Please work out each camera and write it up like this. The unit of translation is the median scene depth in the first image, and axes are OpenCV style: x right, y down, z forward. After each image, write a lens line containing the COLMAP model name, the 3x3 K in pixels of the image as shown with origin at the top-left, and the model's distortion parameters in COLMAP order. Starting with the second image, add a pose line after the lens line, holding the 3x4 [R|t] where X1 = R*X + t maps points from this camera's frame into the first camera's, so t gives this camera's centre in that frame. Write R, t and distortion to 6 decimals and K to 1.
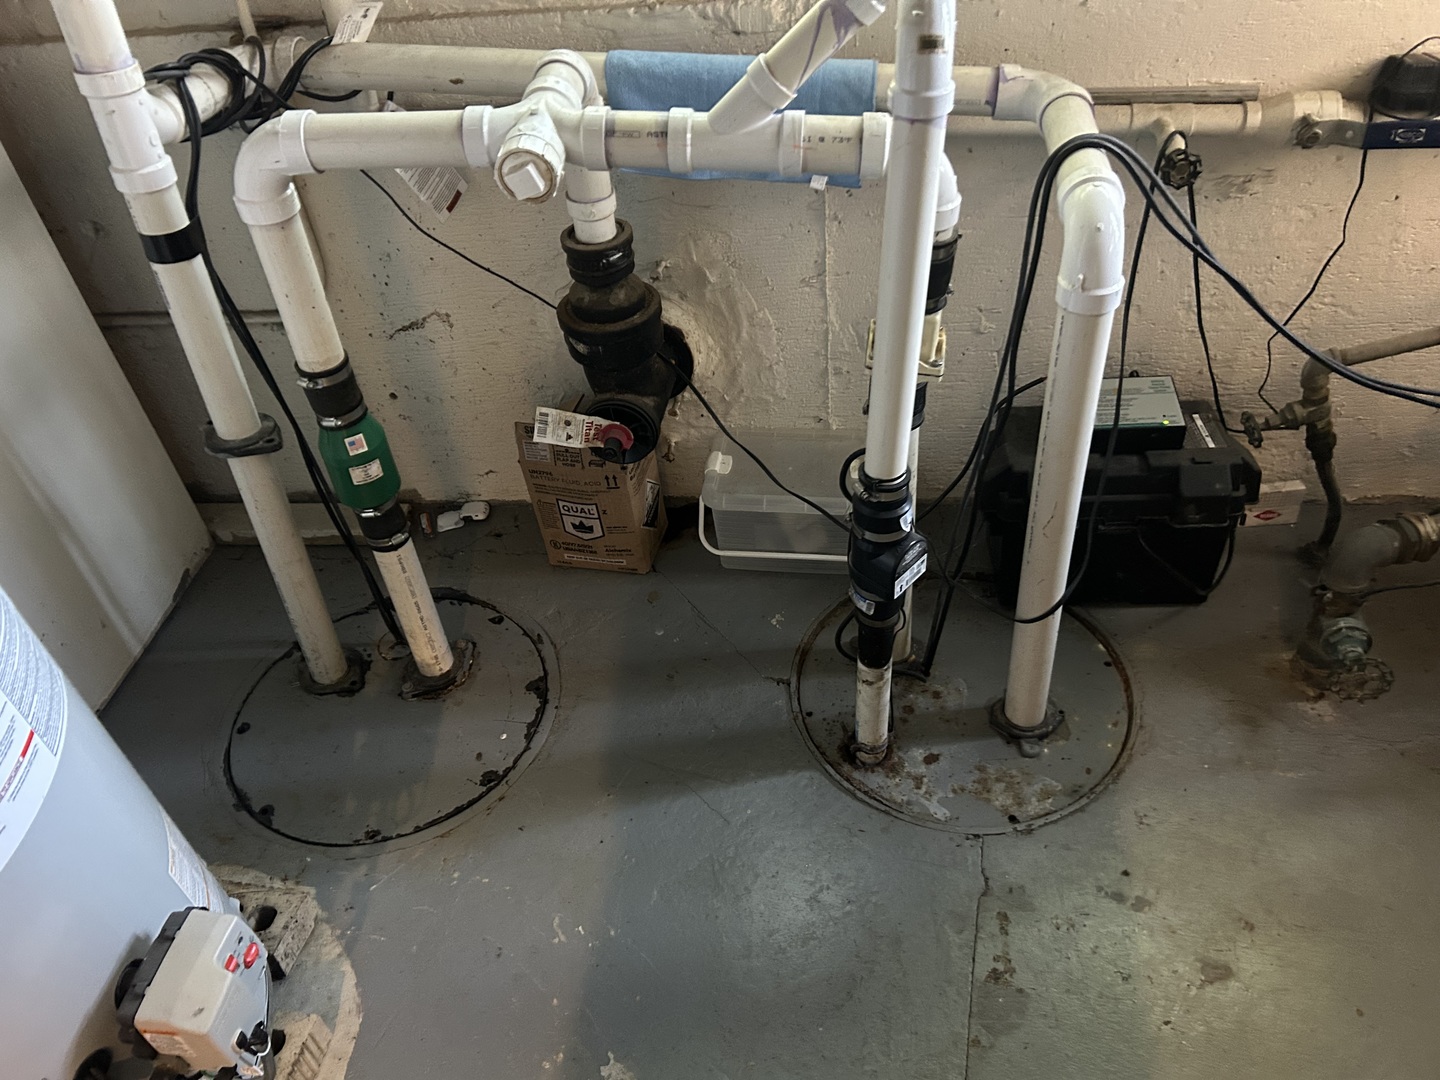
lens RADIAL K [[1095.4, 0, 720.0], [0, 1095.4, 540.0], [0, 0, 1]] dist [0.005574, 0.000185]
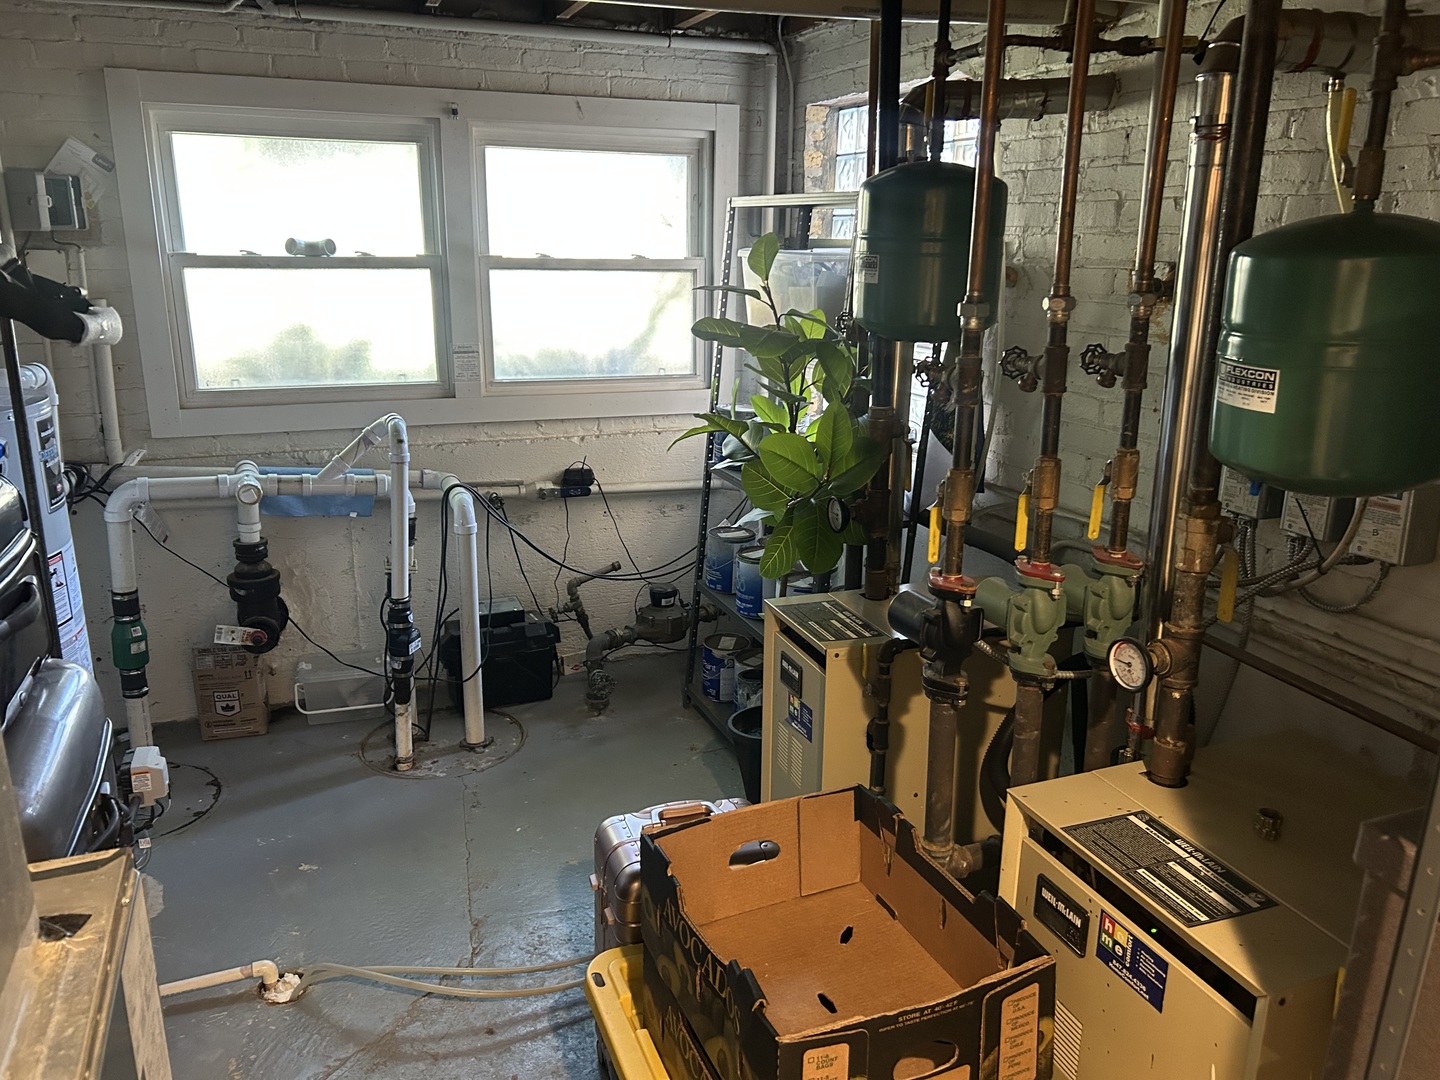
lens RADIAL K [[1090.5, 0, 720.0], [0, 1090.5, 540.0], [0, 0, 1]] dist [0.112125, -0.263197]
pose [[0.878834, -0.030078, 0.476179, -0.328939], [0.243416, 0.886628, -0.393243, 0.806302], [-0.410365, 0.461505, 0.786520, -1.121149]]
